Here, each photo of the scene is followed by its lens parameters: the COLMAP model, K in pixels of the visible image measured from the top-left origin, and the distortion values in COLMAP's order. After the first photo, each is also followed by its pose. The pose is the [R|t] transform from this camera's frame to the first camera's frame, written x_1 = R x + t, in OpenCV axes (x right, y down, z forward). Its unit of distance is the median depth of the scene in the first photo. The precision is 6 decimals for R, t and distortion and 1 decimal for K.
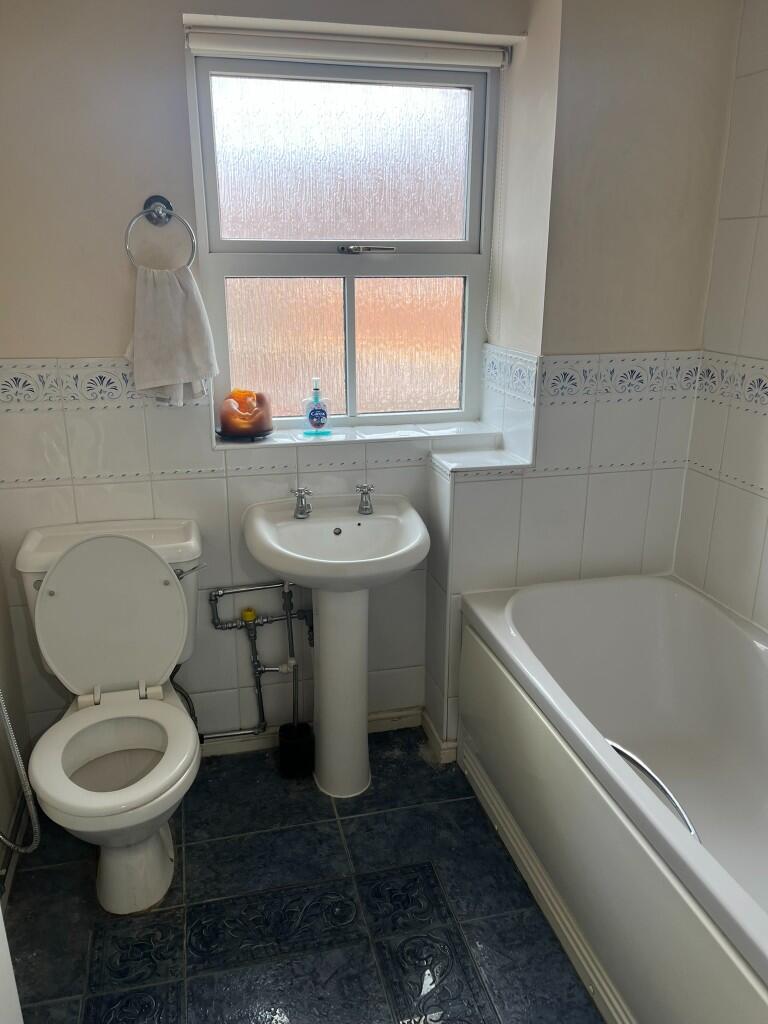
lens RADIAL K [[775.2, 0, 381.1], [0, 775.2, 510.8], [0, 0, 1]] dist [0.033832, -0.033881]
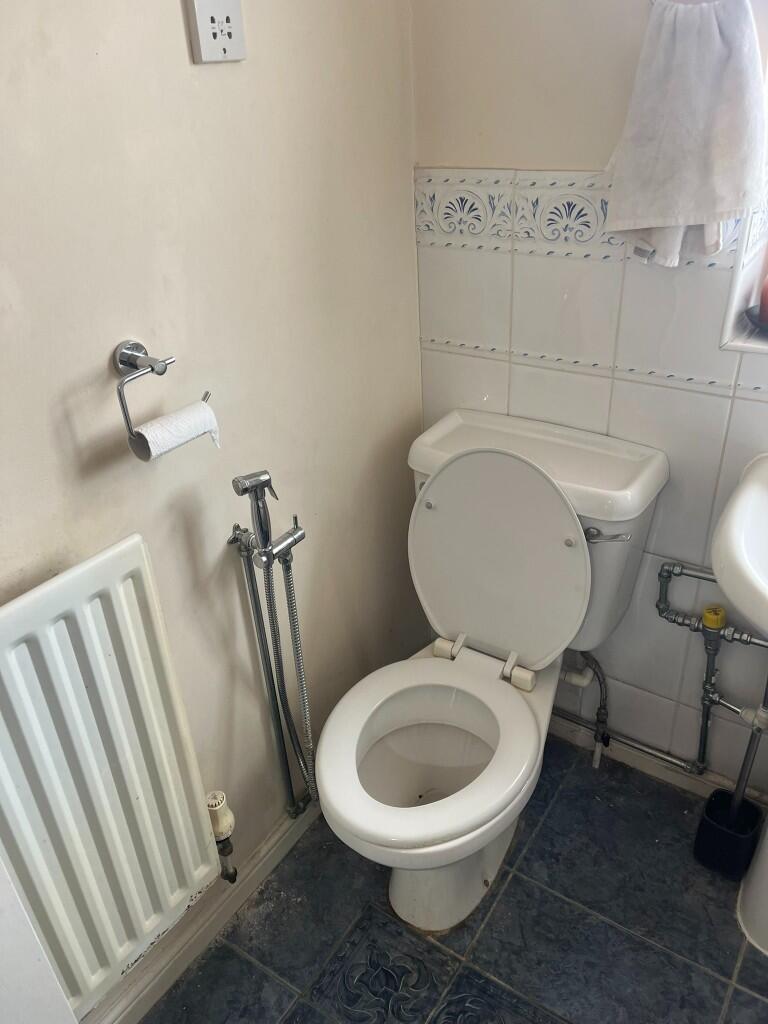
lens RADIAL K [[775.2, 0, 386.4], [0, 775.2, 513.8], [0, 0, 1]] dist [0.033832, -0.033881]
pose [[0.668523, 0.335639, -0.663644, 0.048449], [-0.172283, 0.937985, 0.300838, -0.100681], [0.723461, -0.086783, 0.684889, 0.434086]]
